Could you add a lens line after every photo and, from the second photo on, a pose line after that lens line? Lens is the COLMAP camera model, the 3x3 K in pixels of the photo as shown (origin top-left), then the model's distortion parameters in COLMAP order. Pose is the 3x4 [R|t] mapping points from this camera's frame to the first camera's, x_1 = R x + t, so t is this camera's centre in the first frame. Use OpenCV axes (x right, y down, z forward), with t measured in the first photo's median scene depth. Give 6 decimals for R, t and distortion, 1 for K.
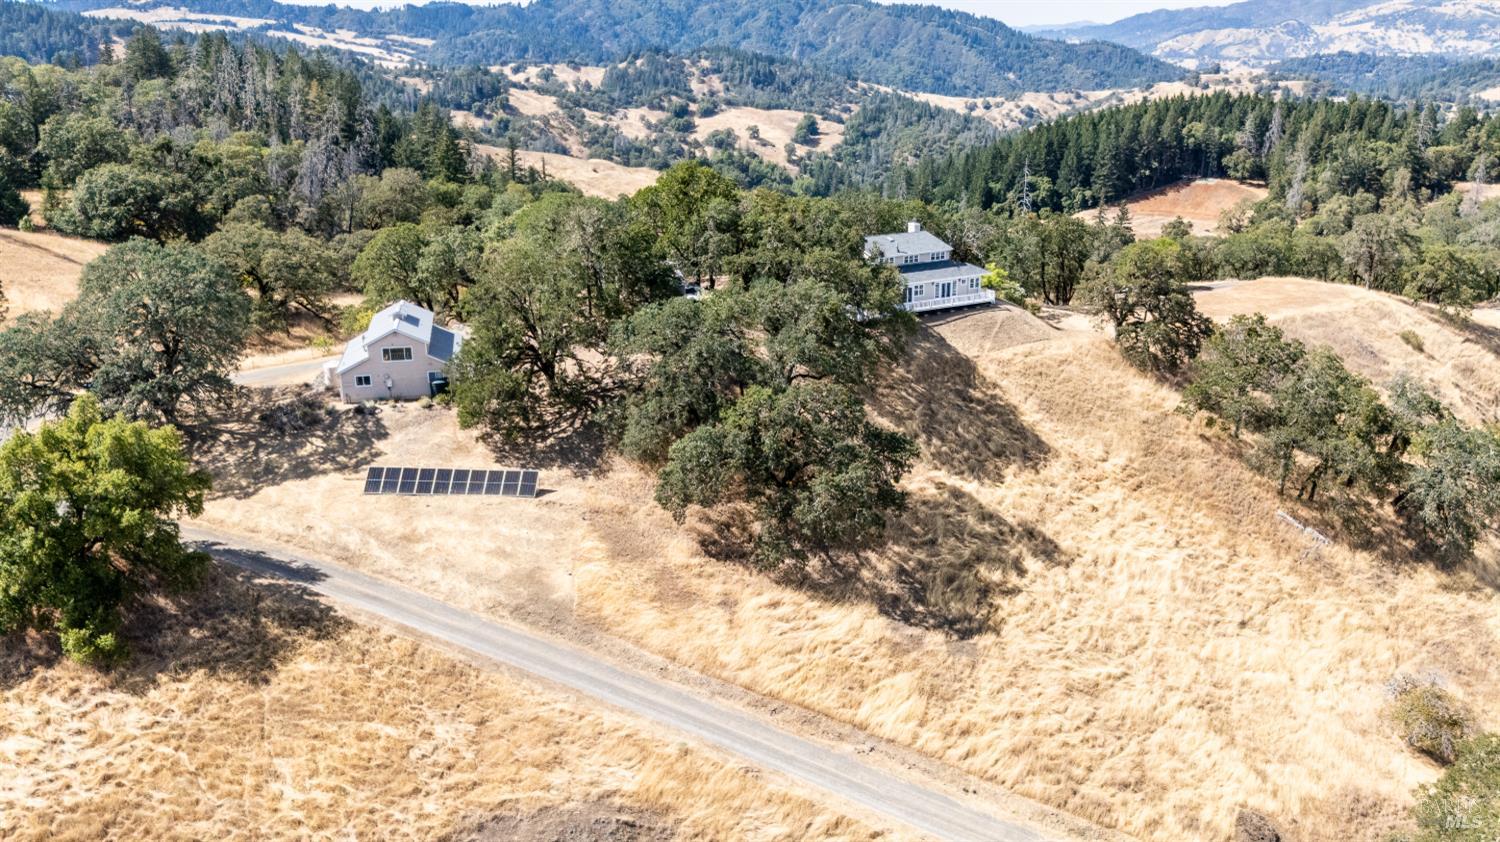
lens RADIAL K [[1278.6, 0, 841.7], [0, 1278.6, 410.5], [0, 0, 1]] dist [0.043398, -0.005354]
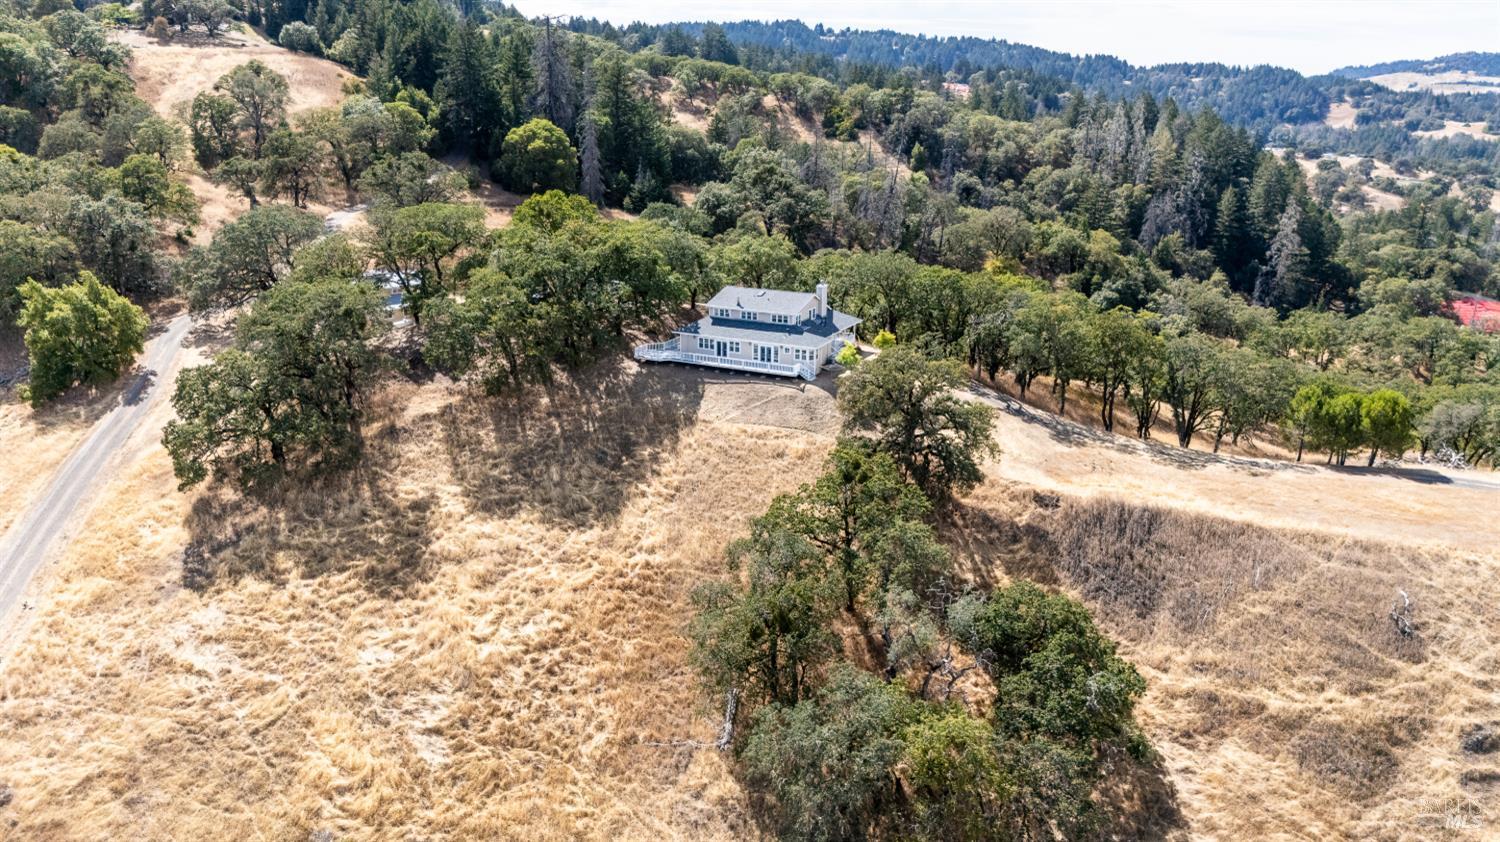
lens RADIAL K [[1123.4, 0, 753.6], [0, 1123.4, 419.8], [0, 0, 1]] dist [0.058046, -0.055174]
pose [[0.522118, 0.248182, -0.815964, 0.067072], [-0.252036, 0.958894, 0.130383, -0.013423], [0.814782, 0.137577, 0.563207, 0.046117]]
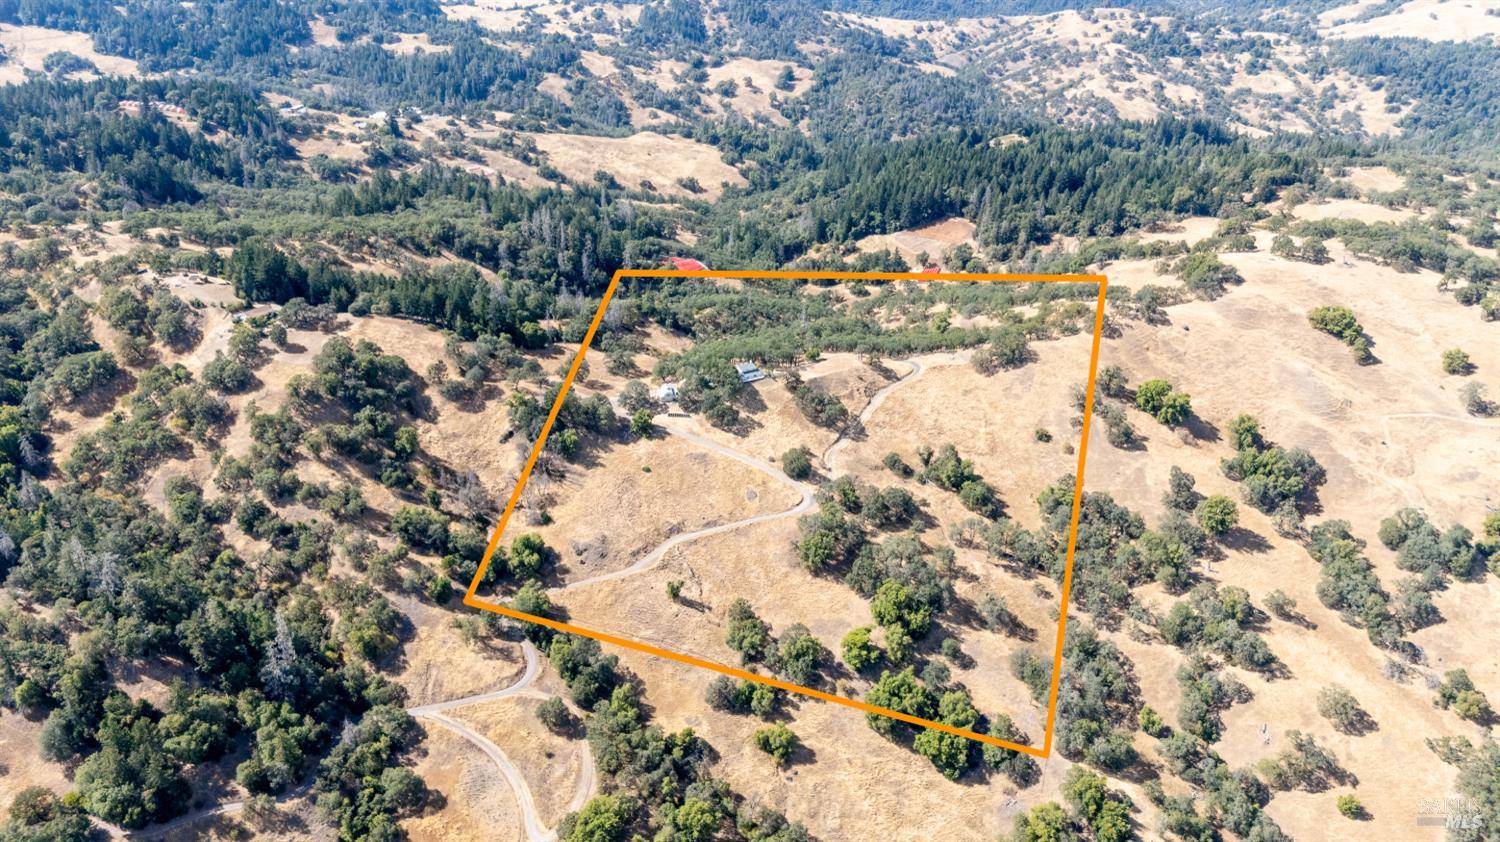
lens RADIAL K [[1123.4, 0, 748.4], [0, 1123.4, 422.4], [0, 0, 1]] dist [0.058046, -0.055174]
pose [[0.997001, 0.021570, -0.074323, 0.036777], [-0.008521, 0.985131, 0.171594, -0.064211], [0.076919, -0.170446, 0.982360, -0.337165]]
